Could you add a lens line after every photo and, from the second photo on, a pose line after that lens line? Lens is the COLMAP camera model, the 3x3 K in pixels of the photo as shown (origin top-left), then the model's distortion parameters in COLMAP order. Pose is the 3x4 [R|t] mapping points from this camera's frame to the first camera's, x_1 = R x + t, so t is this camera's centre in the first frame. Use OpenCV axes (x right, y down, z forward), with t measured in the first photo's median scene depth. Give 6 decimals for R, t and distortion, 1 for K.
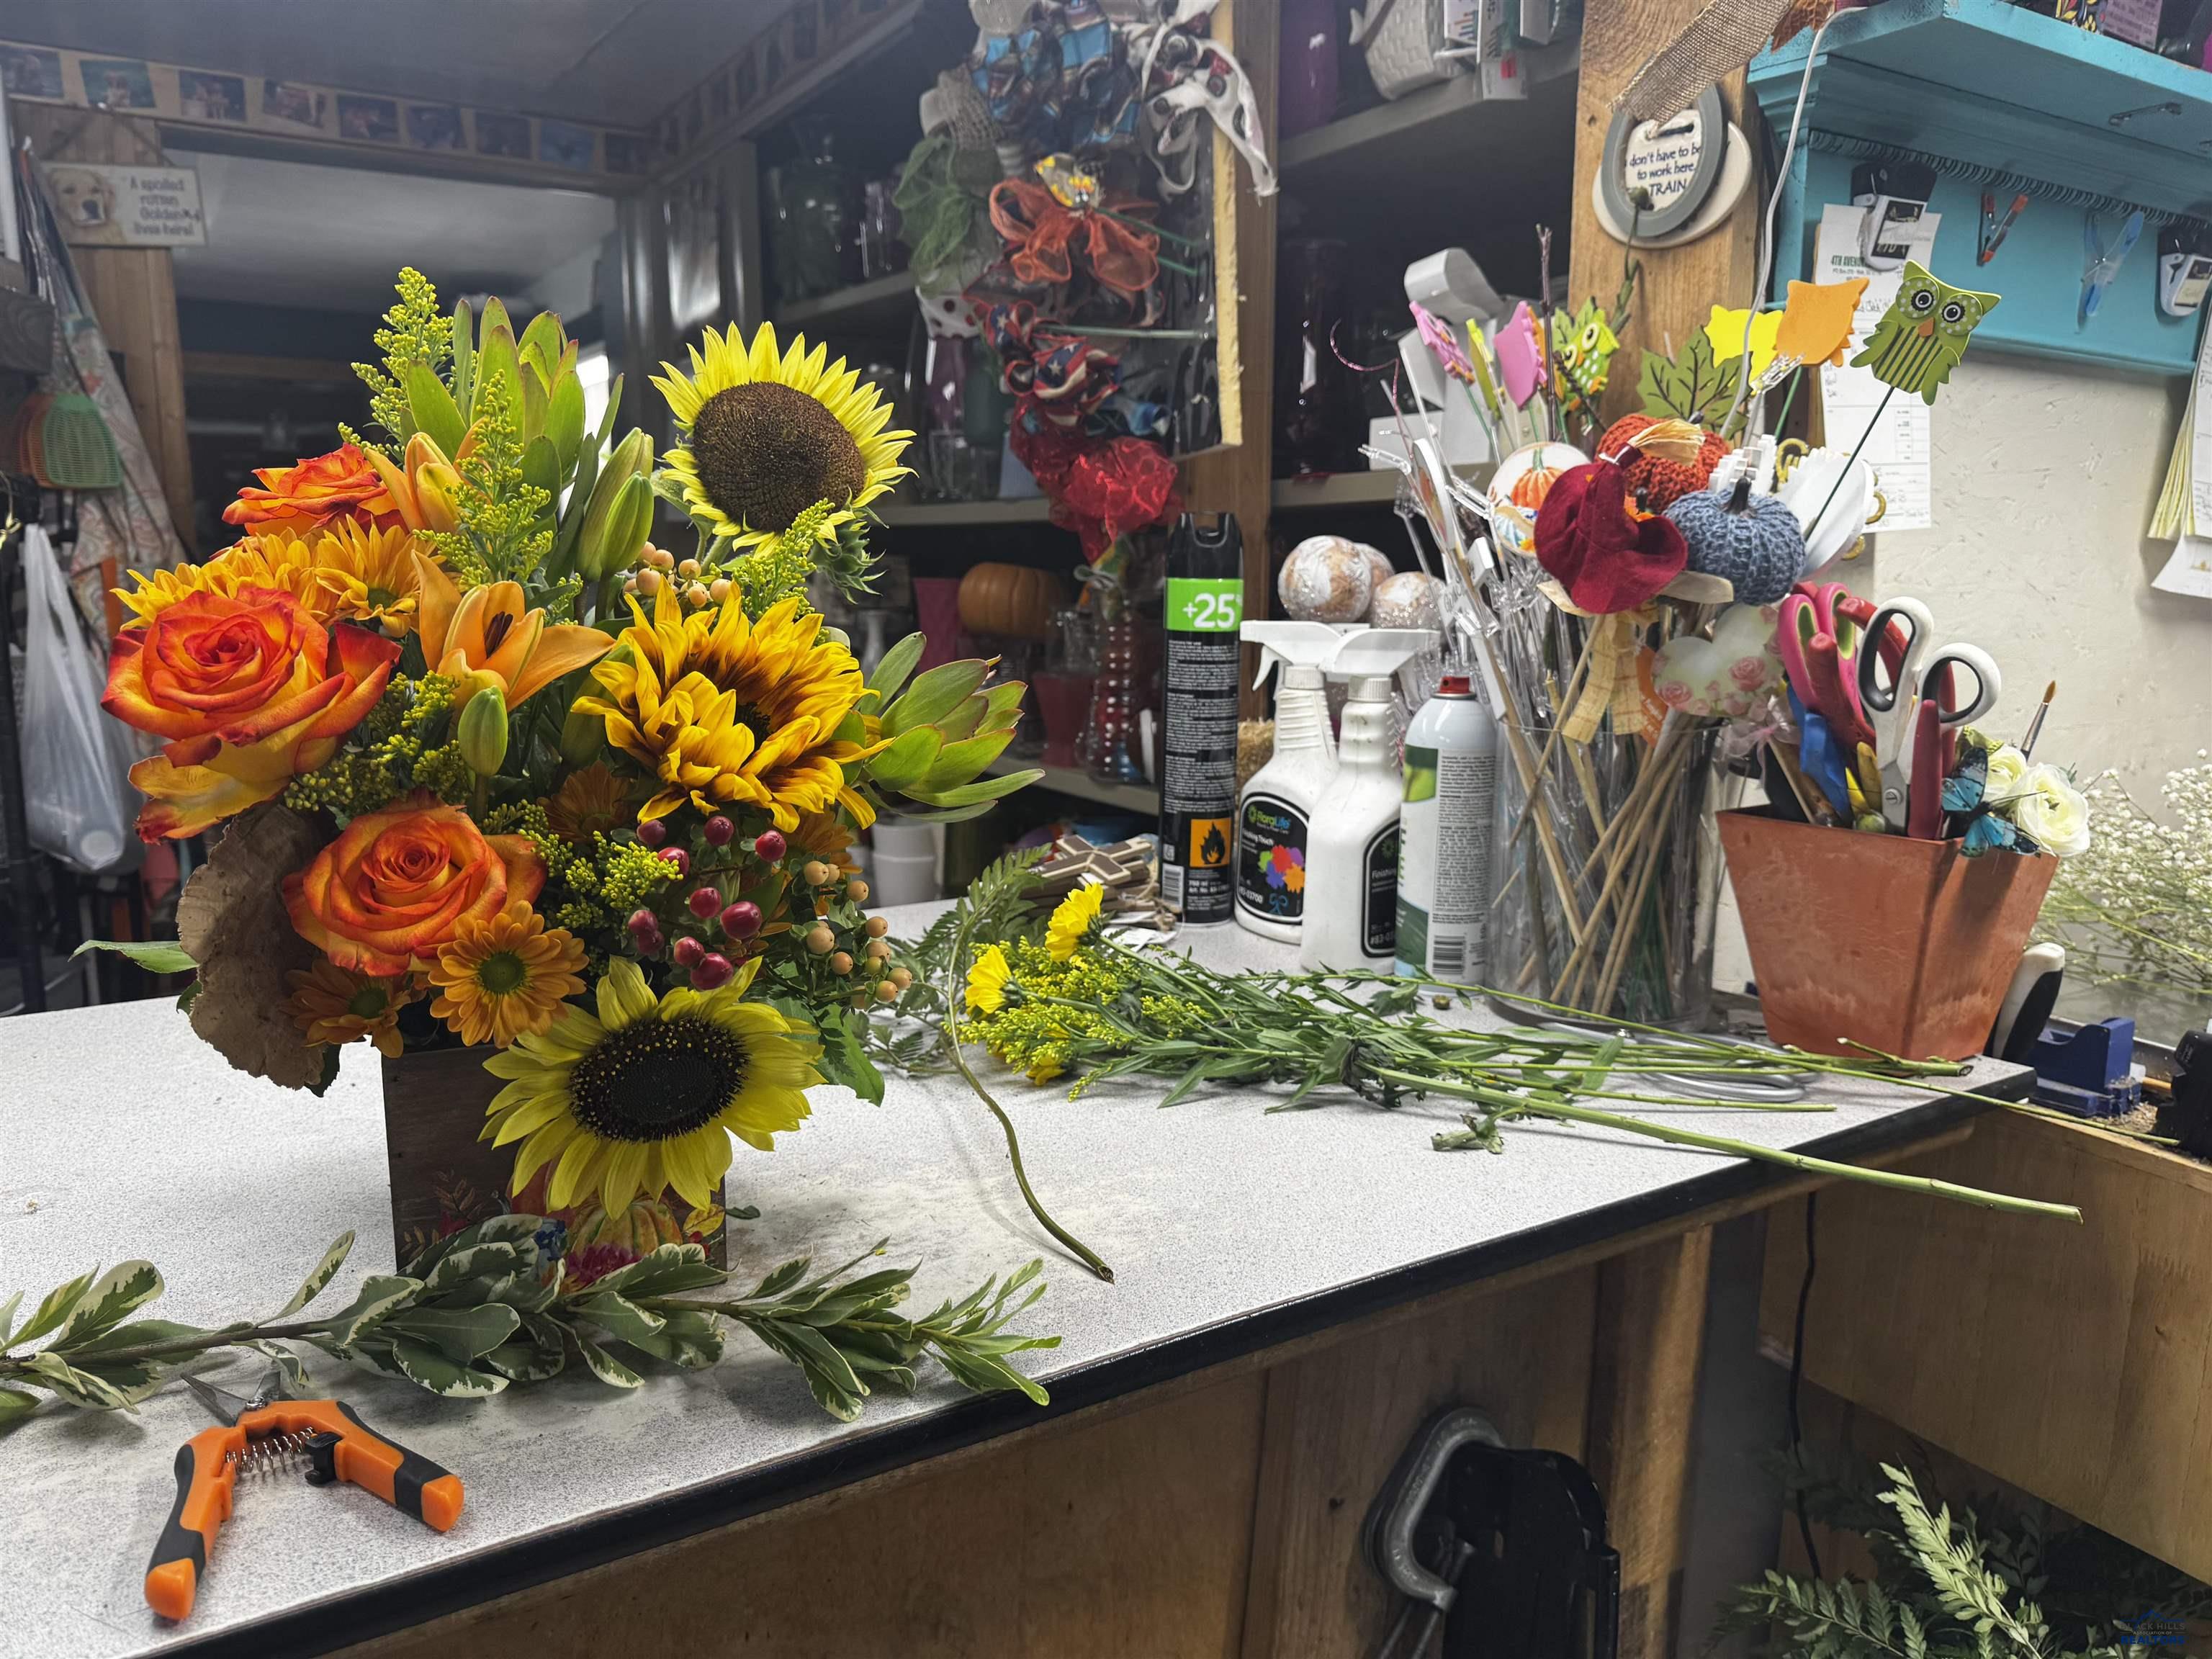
lens RADIAL K [[1558.0, 0, 1102.2], [0, 1558.0, 824.4], [0, 0, 1]] dist [-0.014165, -0.003050]
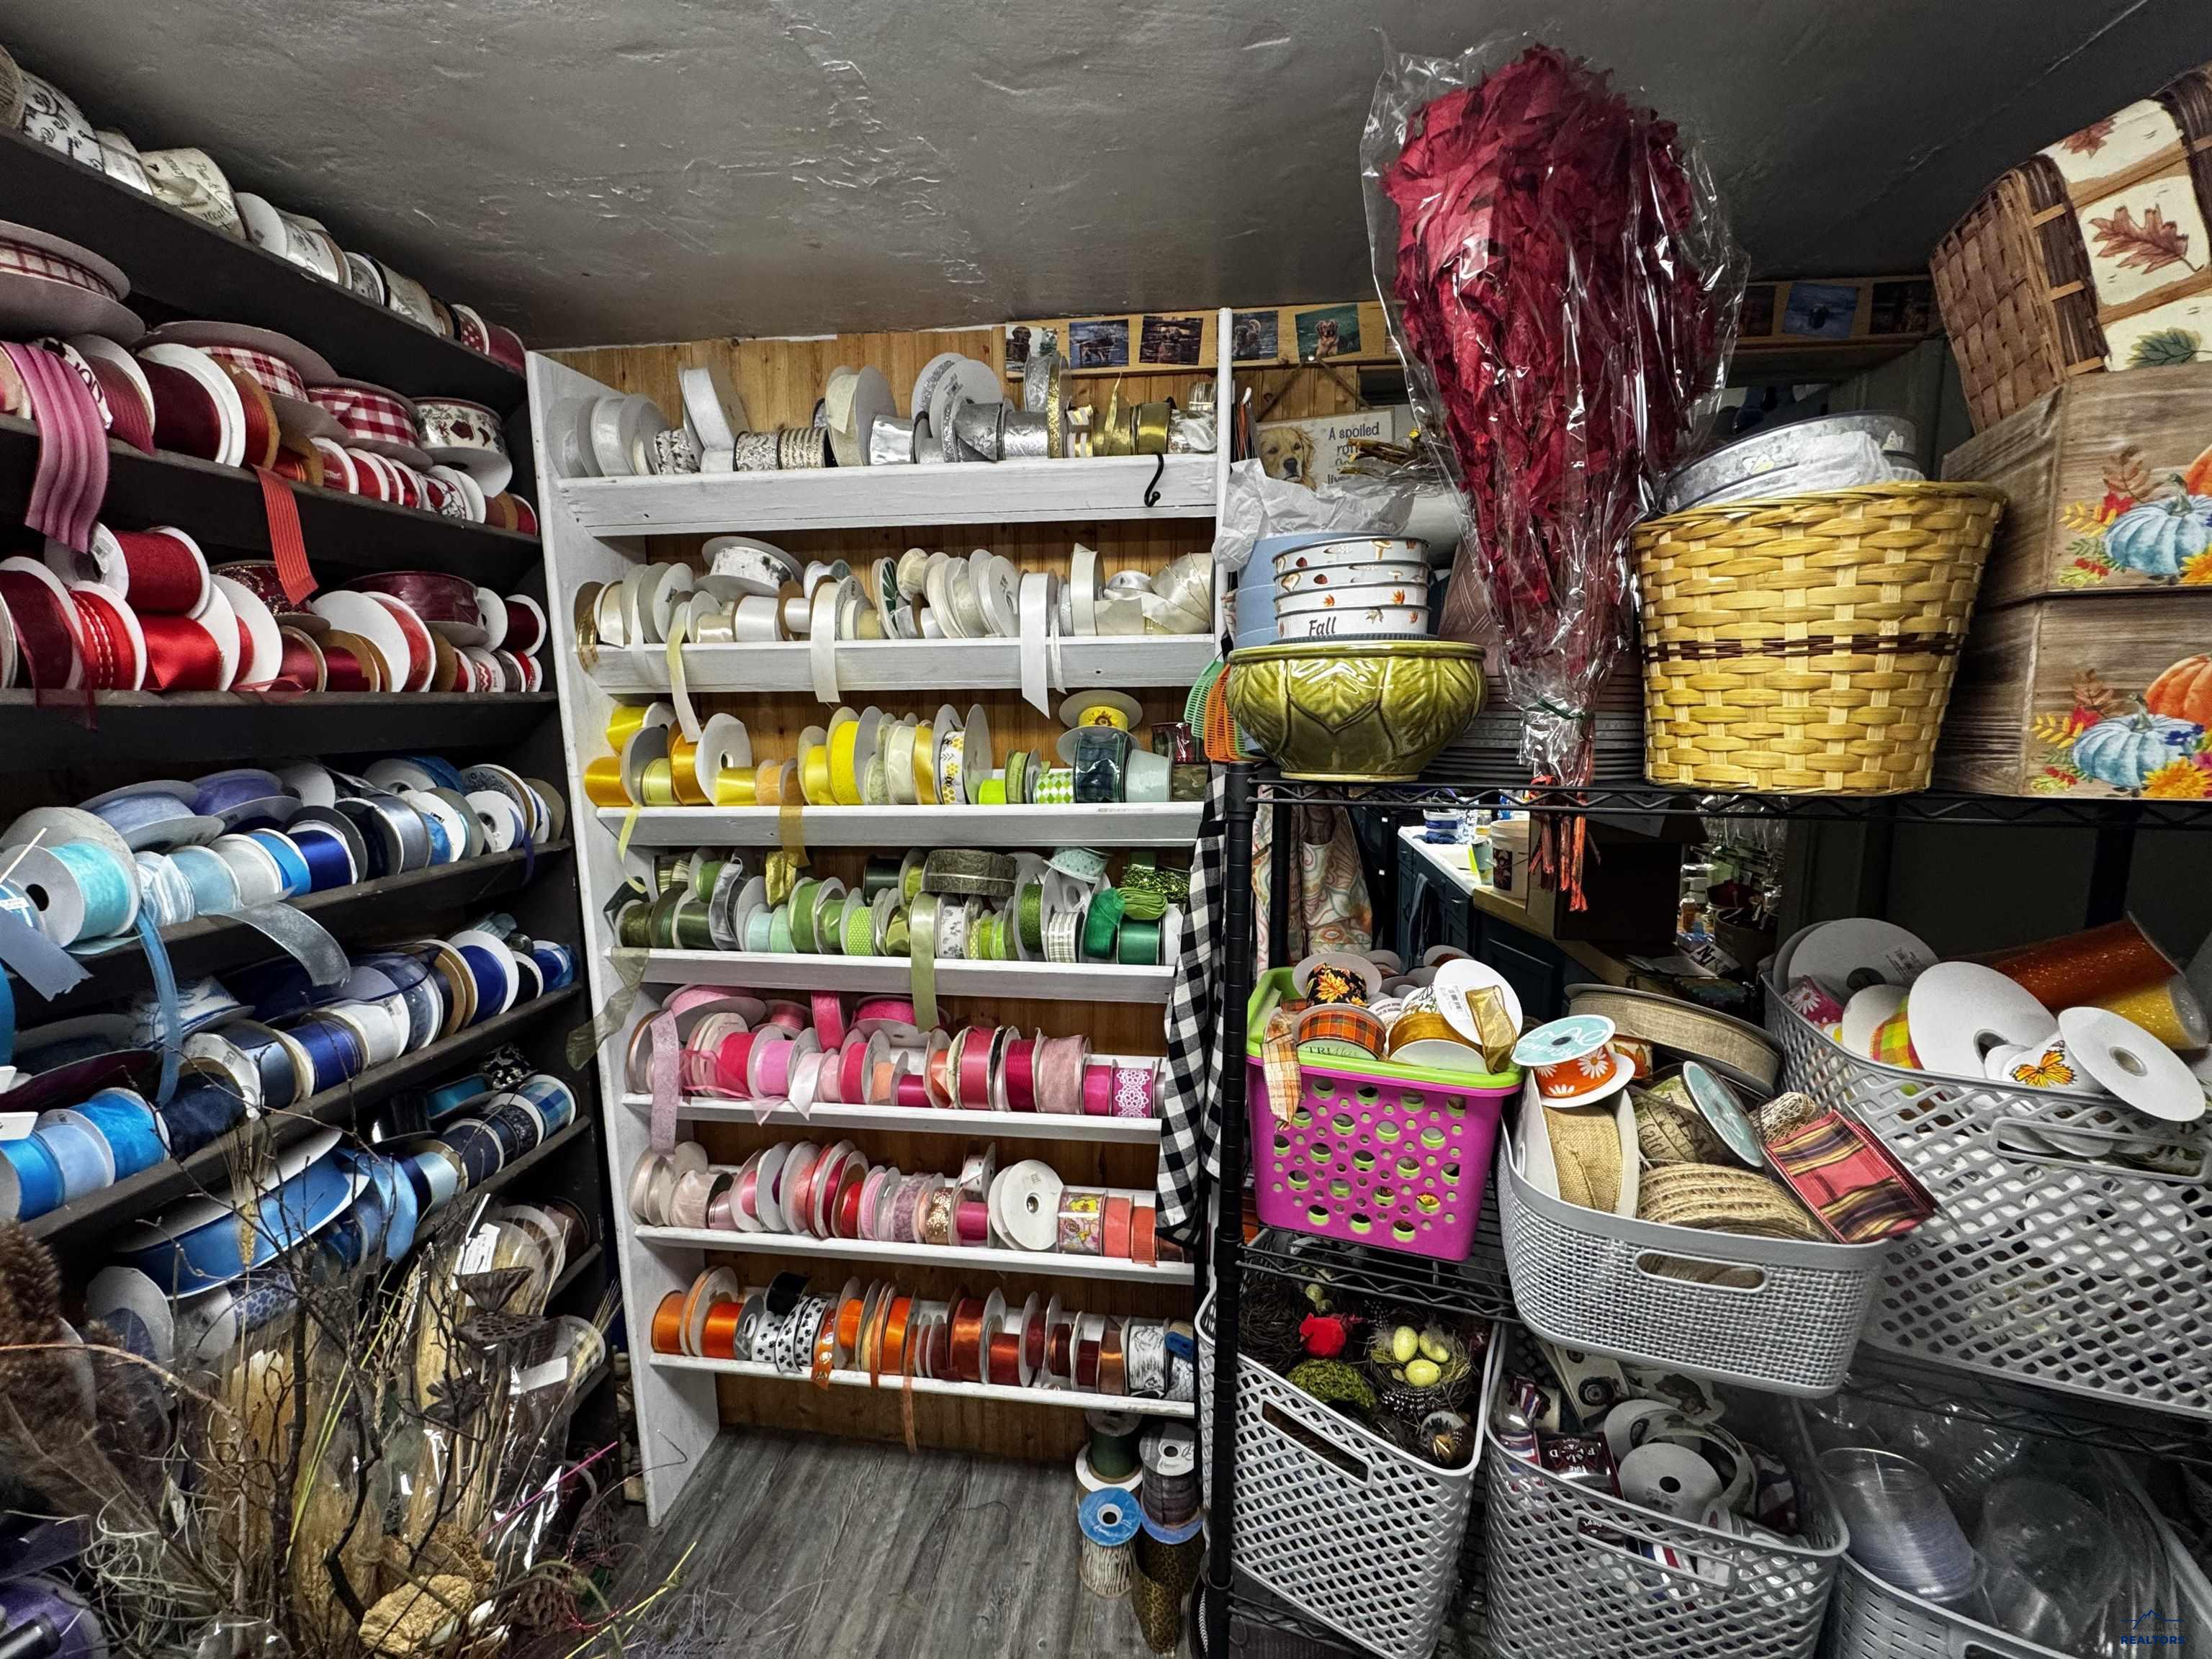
lens RADIAL K [[877.4, 0, 1112.4], [0, 877.4, 831.3], [0, 0, 1]] dist [-0.003104, -0.000283]
pose [[0.782253, 0.075353, -0.618386, -0.380478], [-0.098672, 0.995114, -0.003560, -0.153049], [0.615096, 0.063802, 0.785866, 0.504028]]
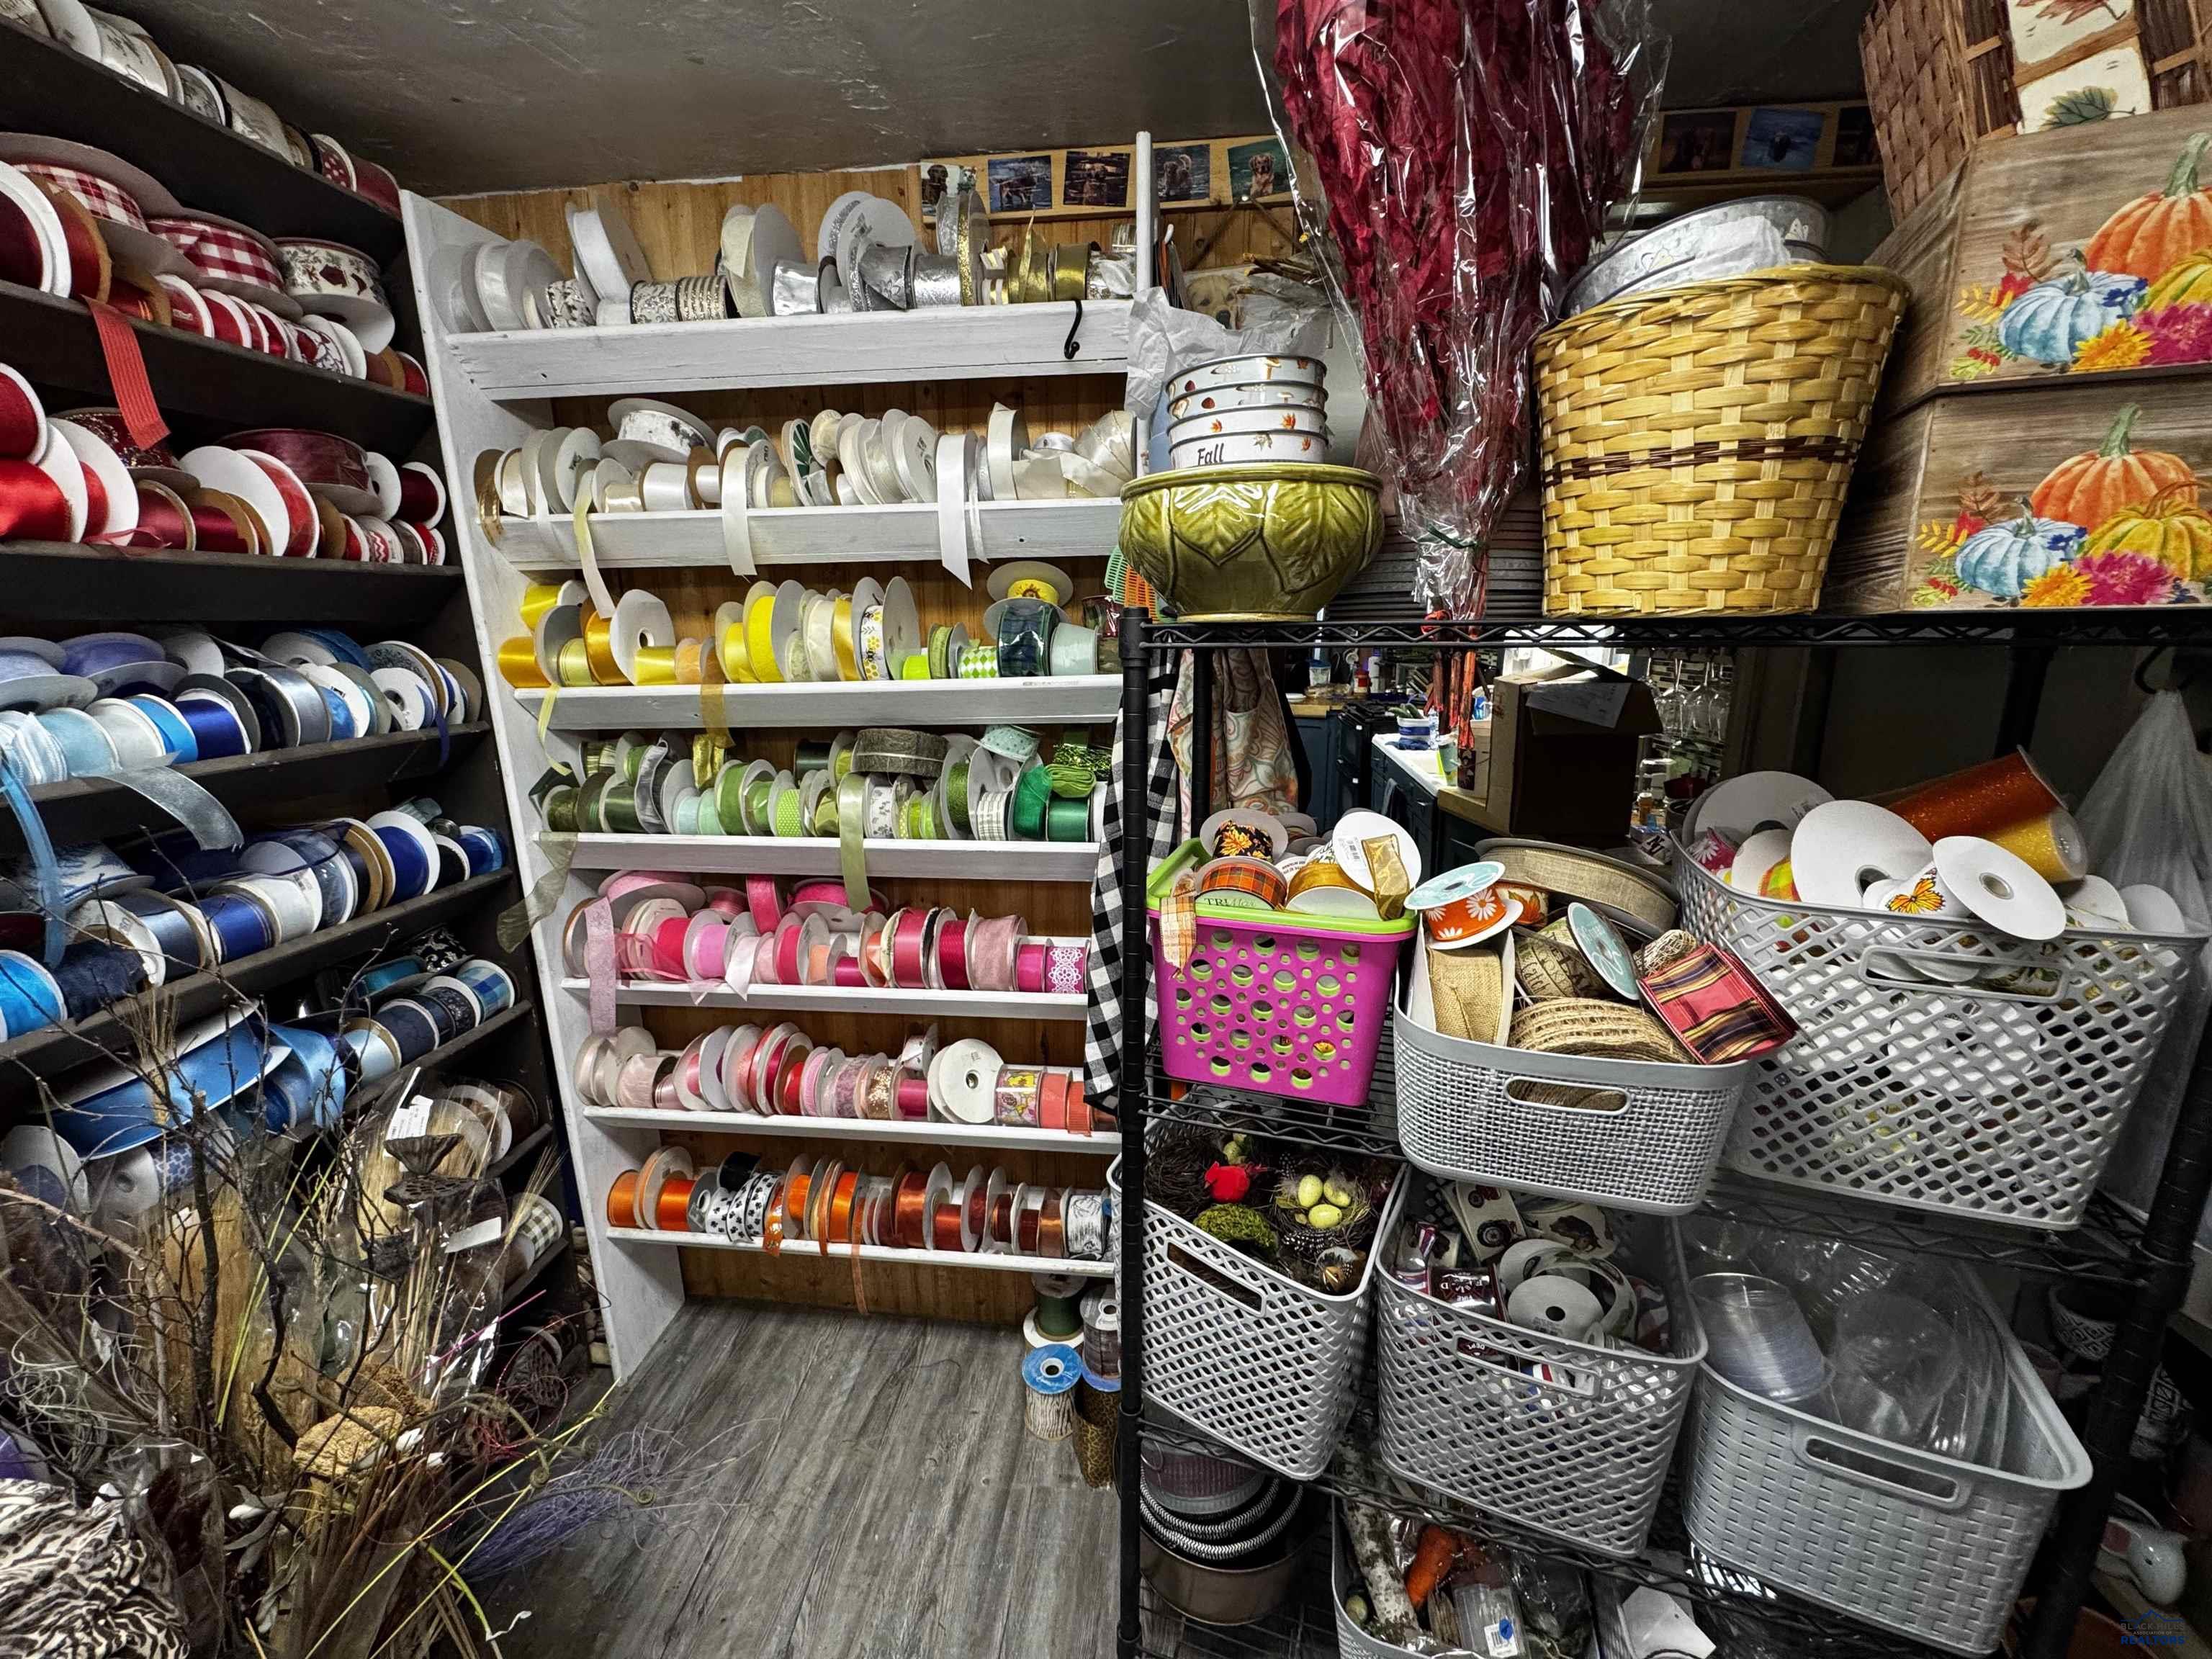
lens RADIAL K [[877.4, 0, 1112.1], [0, 877.4, 831.0], [0, 0, 1]] dist [-0.003104, -0.000283]
pose [[0.788845, 0.122152, -0.602330, -0.350453], [-0.091527, 0.992470, 0.081404, -0.127215], [0.607738, -0.009086, 0.794085, 0.533596]]
